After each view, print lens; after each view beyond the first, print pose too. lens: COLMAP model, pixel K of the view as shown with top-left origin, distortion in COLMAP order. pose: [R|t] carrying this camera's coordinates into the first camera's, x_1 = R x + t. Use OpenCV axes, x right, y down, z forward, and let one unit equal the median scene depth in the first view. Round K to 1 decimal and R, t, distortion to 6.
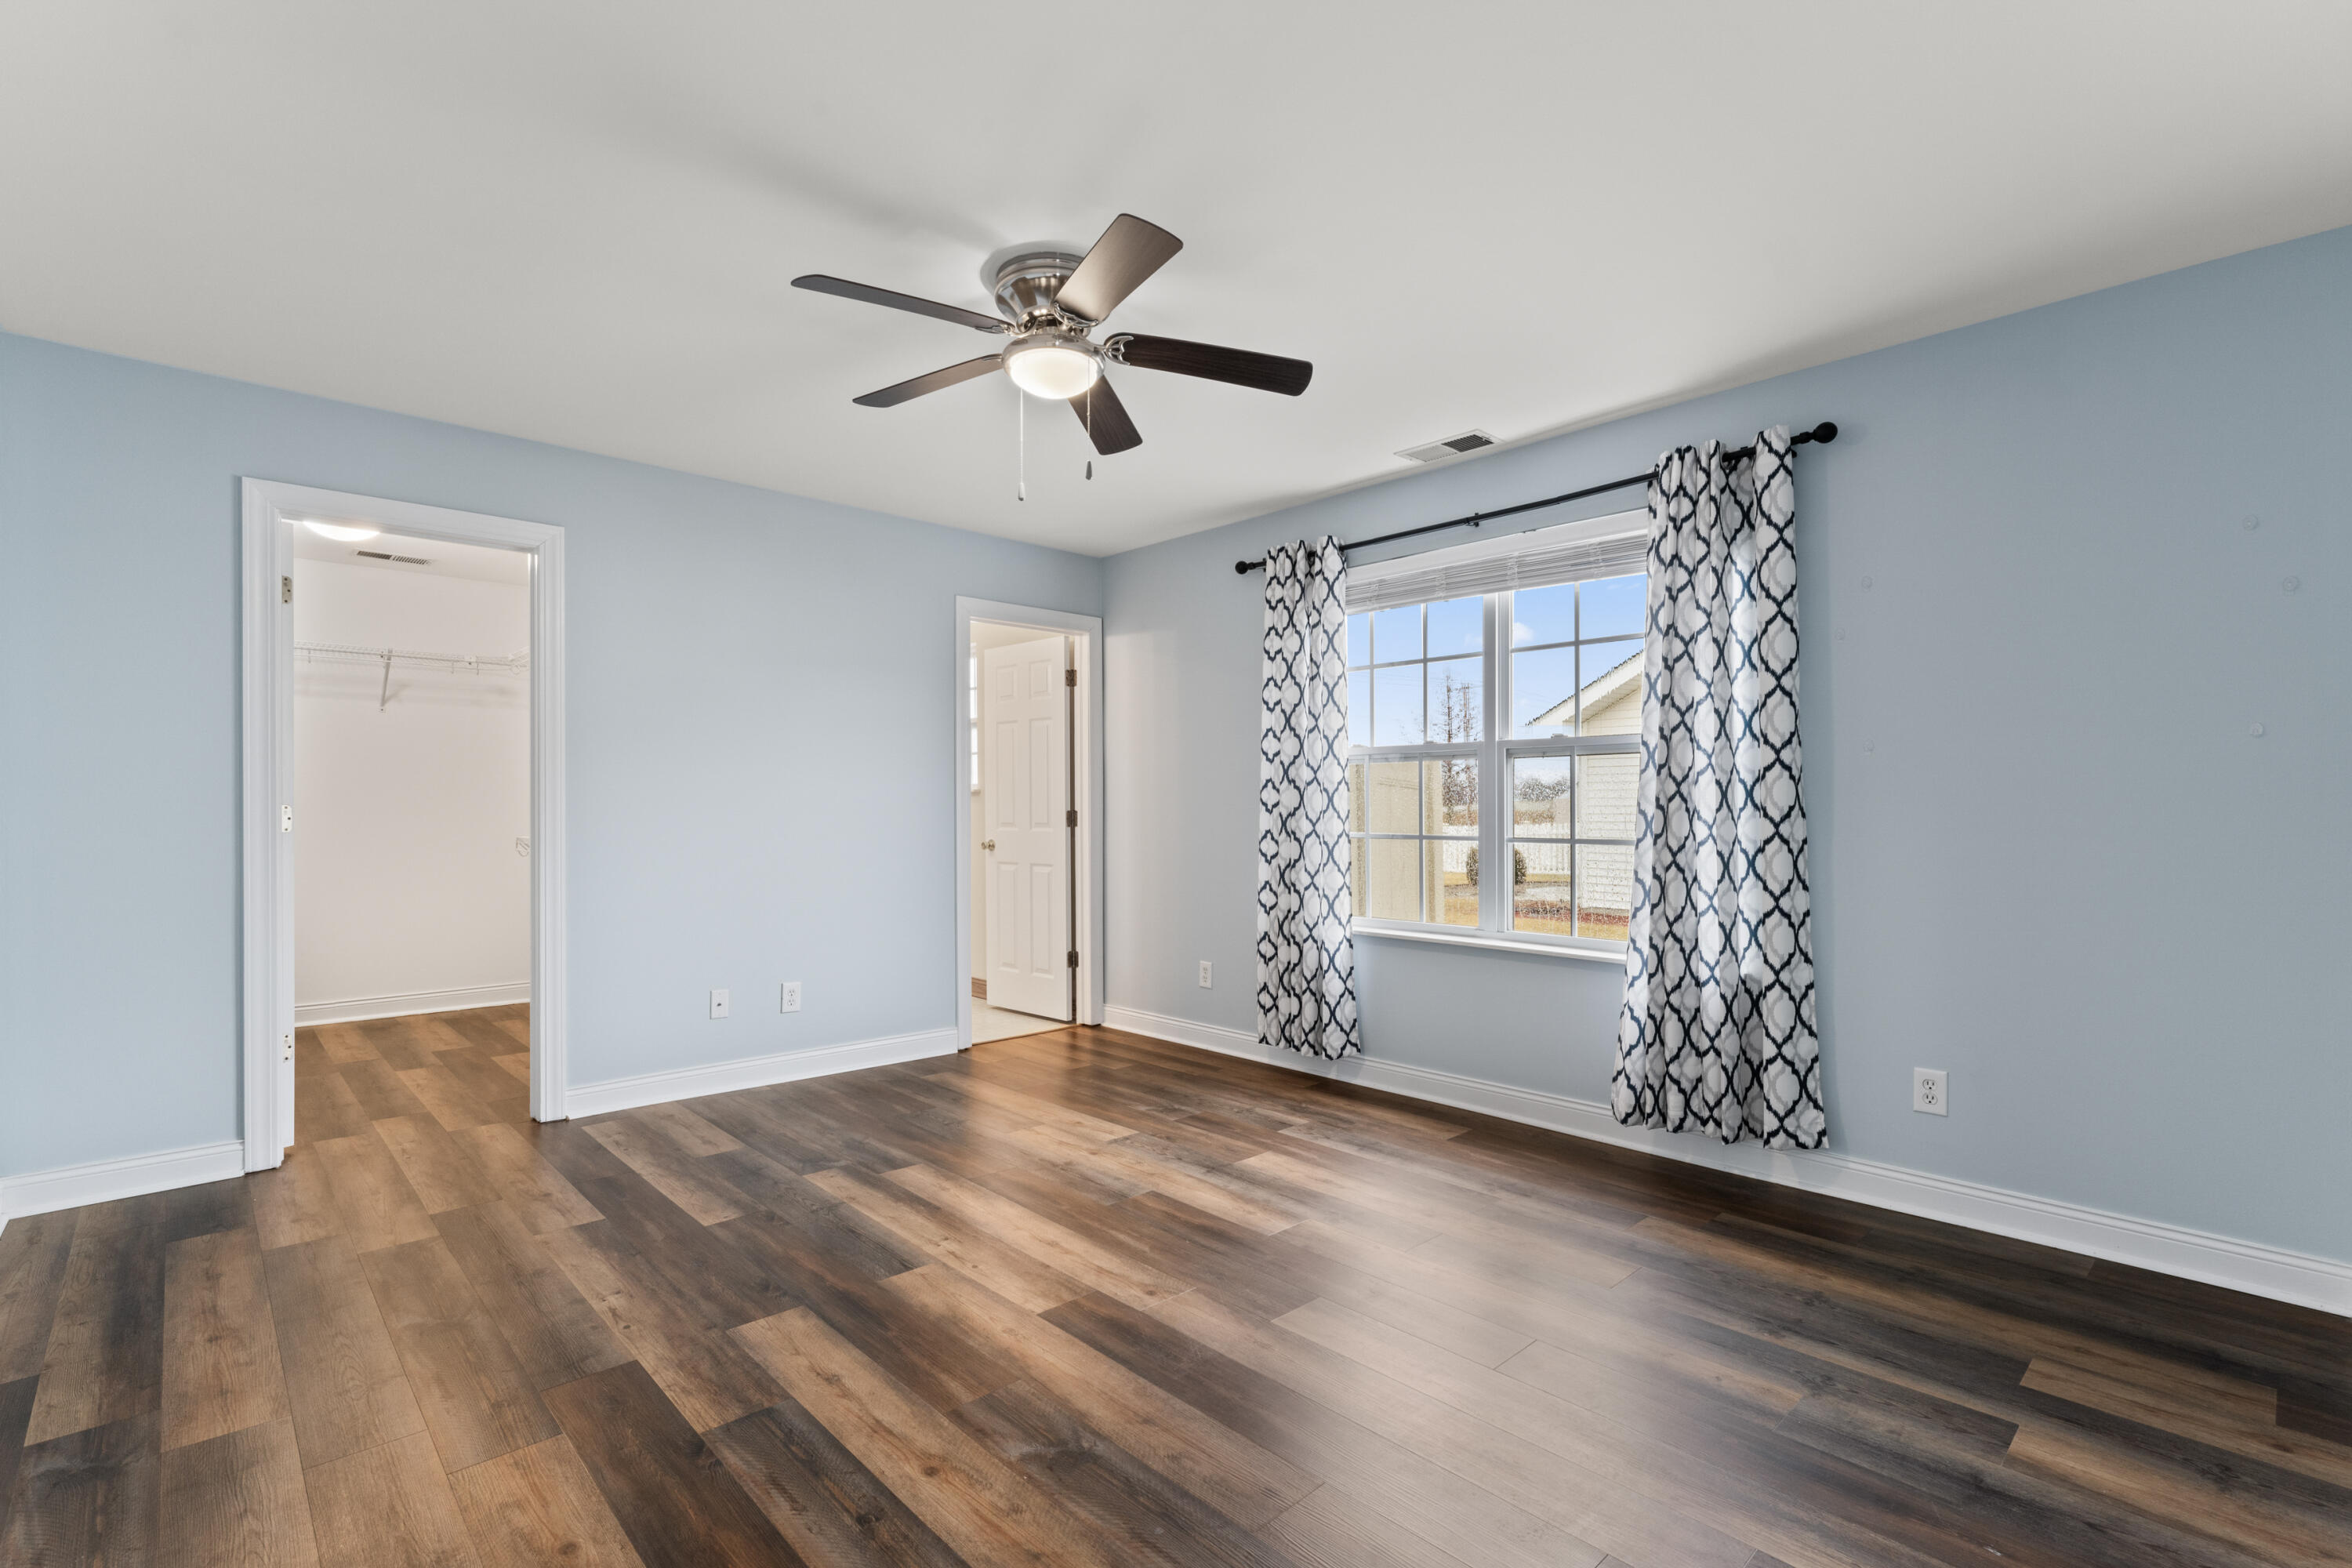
lens RADIAL K [[1068.2, 0, 1155.0], [0, 1068.2, 820.7], [0, 0, 1]] dist [-0.002974, 0.000392]
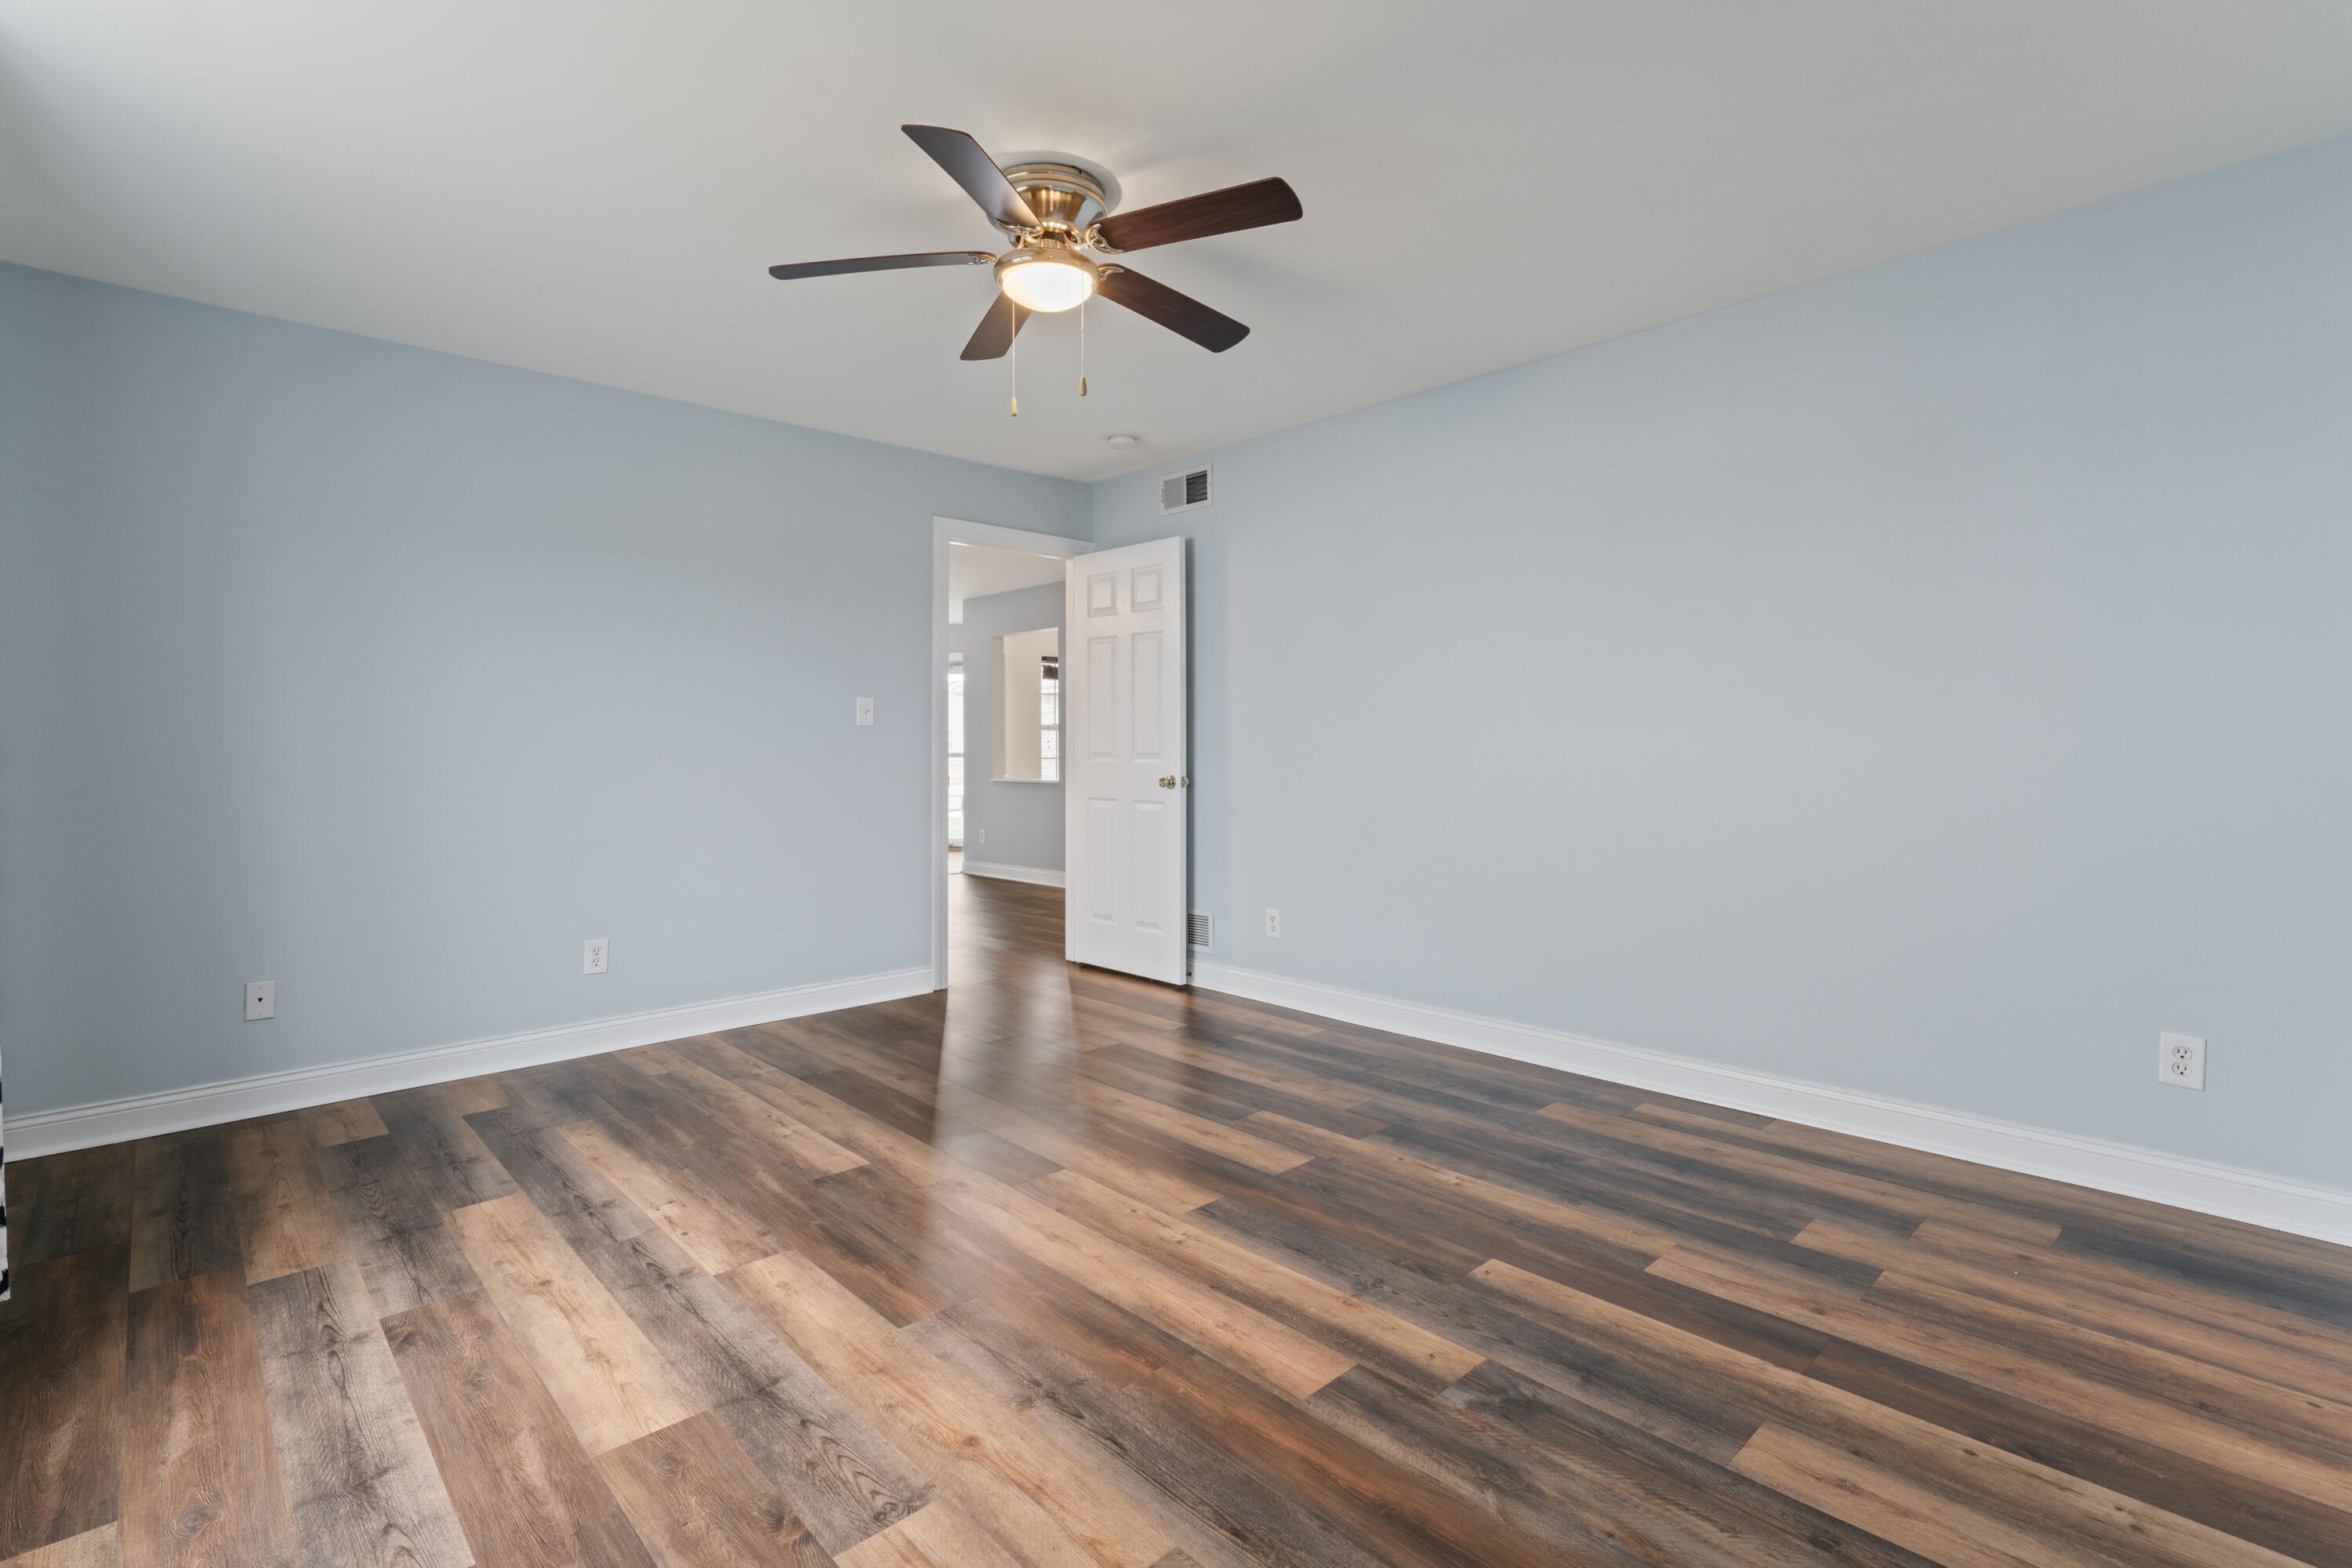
lens RADIAL K [[1068.2, 0, 1173.8], [0, 1068.2, 760.1], [0, 0, 1]] dist [-0.002974, 0.000392]
pose [[-0.999724, 0.003485, -0.023243, -0.175385], [0.003046, 0.999817, 0.018873, -0.006542], [0.023304, 0.018797, -0.999552, 1.869018]]
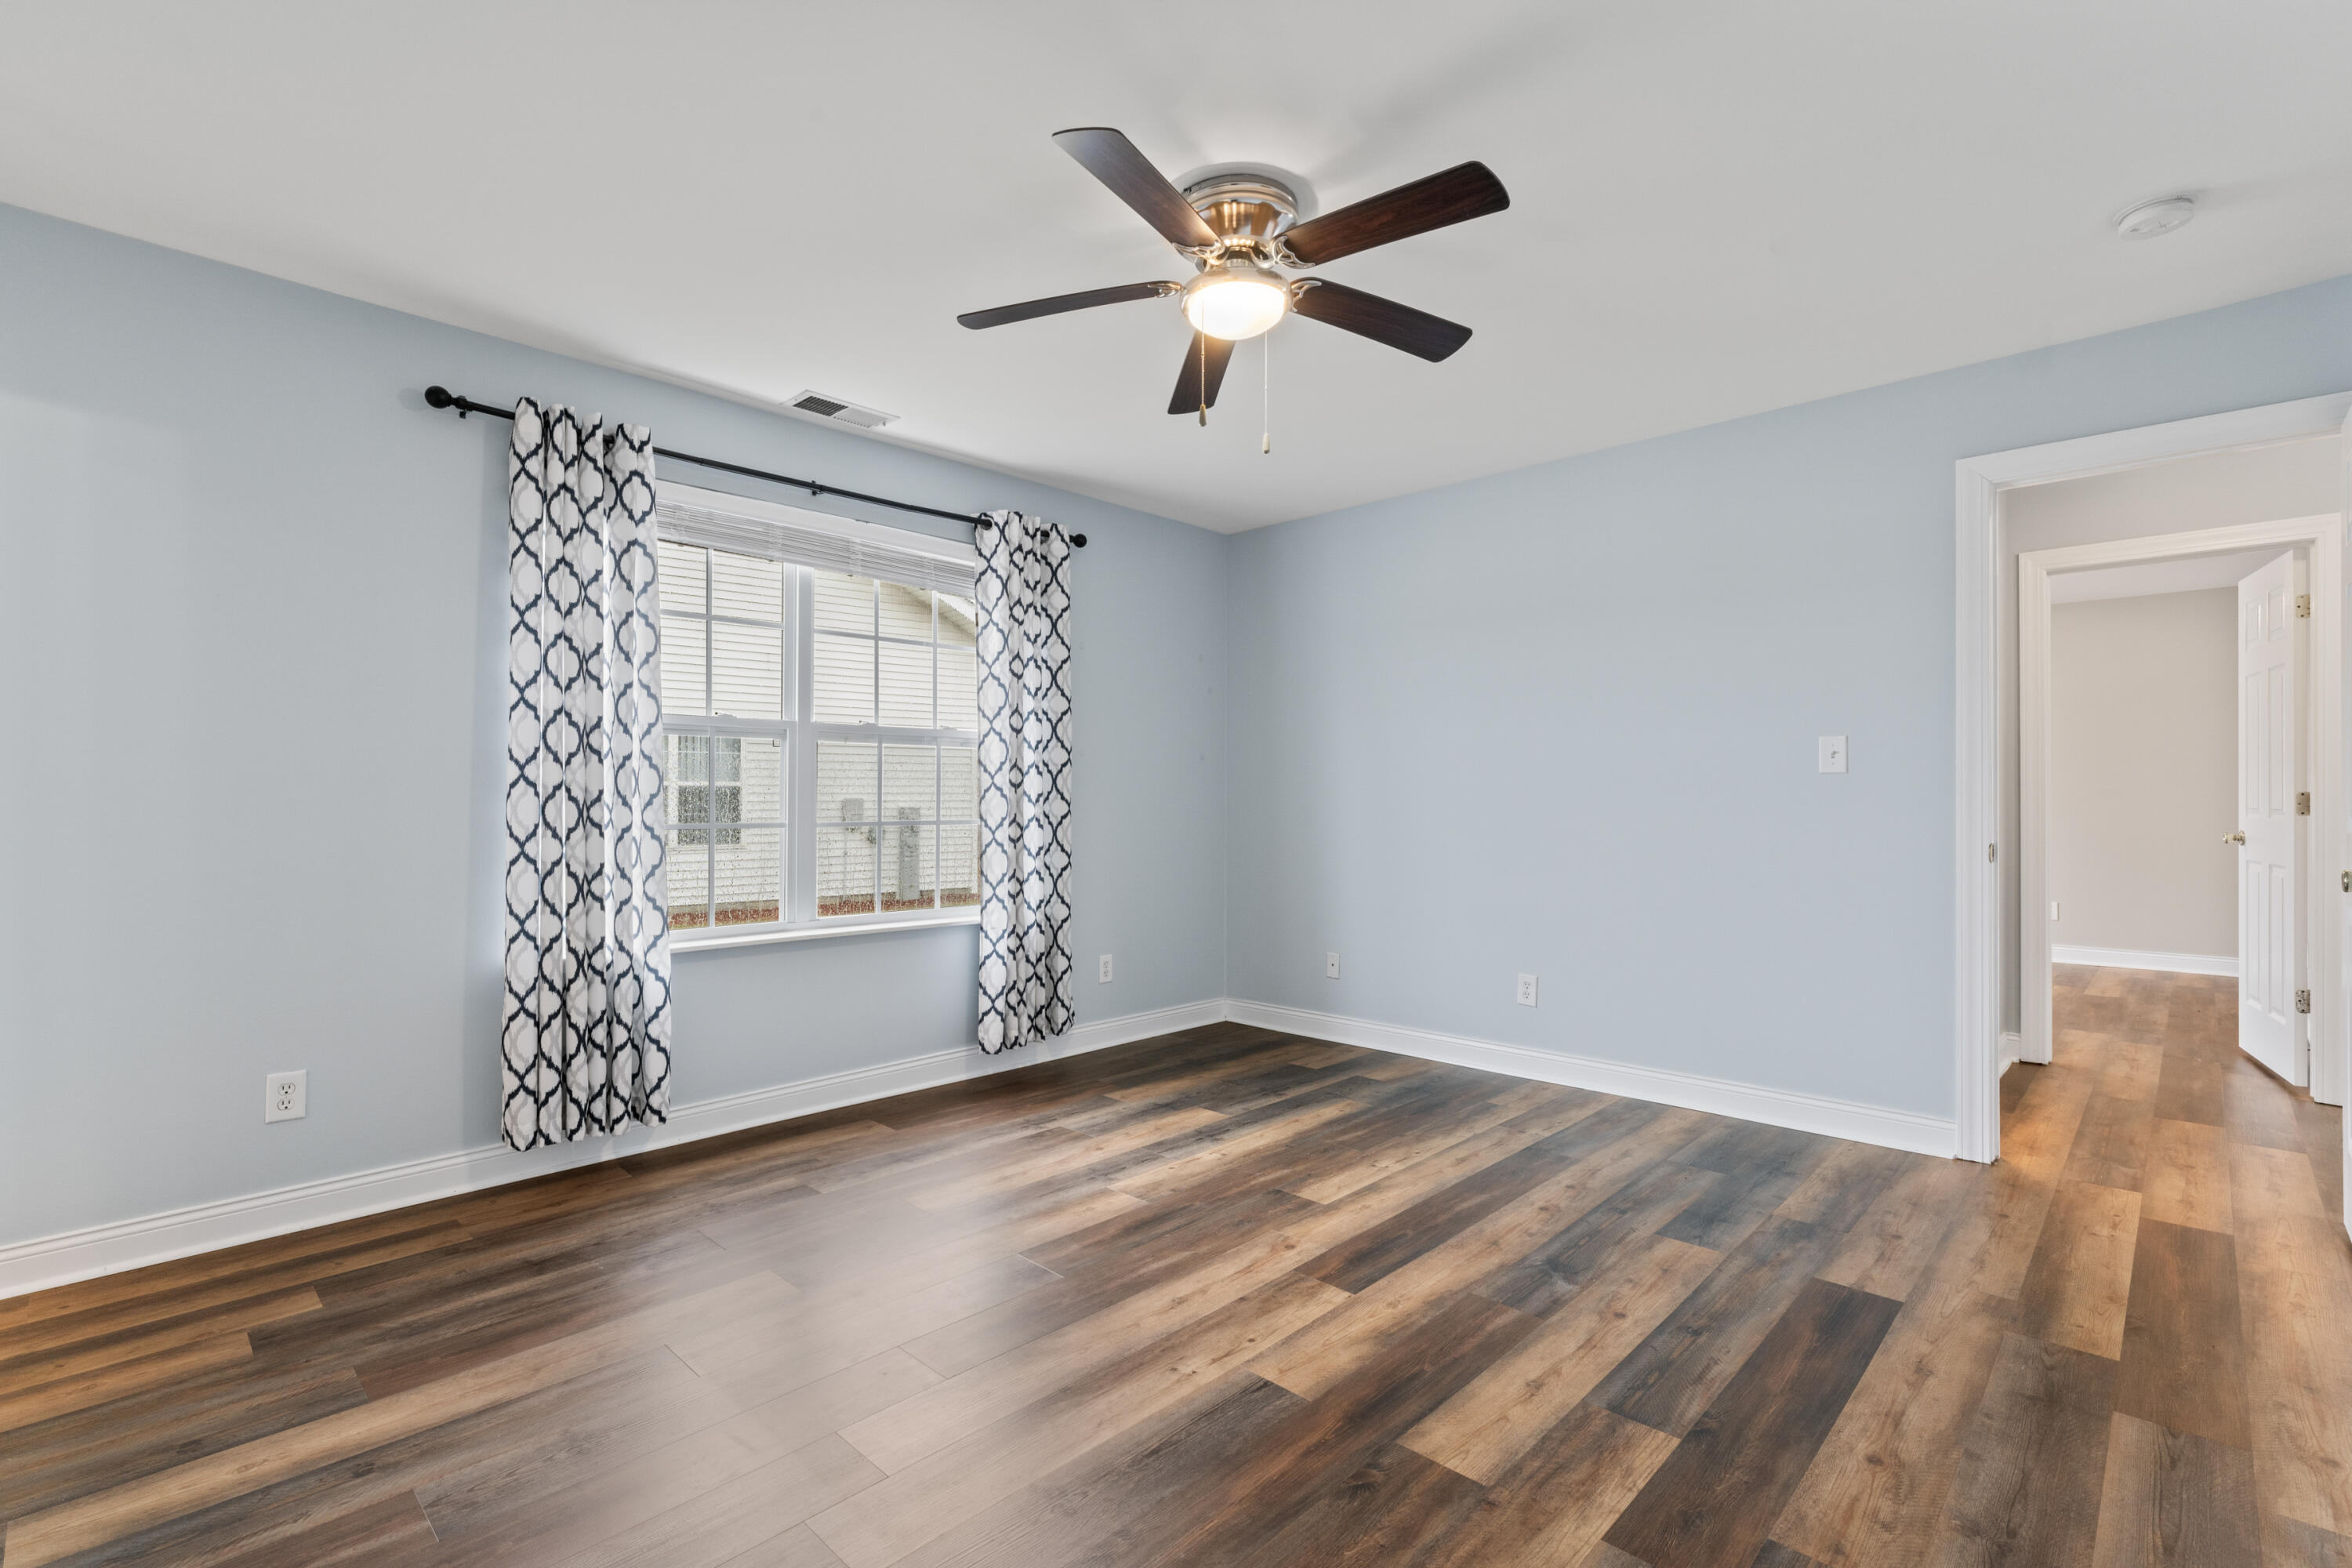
lens RADIAL K [[1068.2, 0, 1170.6], [0, 1068.2, 807.2], [0, 0, 1]] dist [-0.002974, 0.000392]
pose [[-0.061179, -0.010067, 0.998076, -0.950135], [0.009138, 0.999902, 0.010645, -0.008471], [-0.998085, 0.009772, -0.061081, 1.060767]]
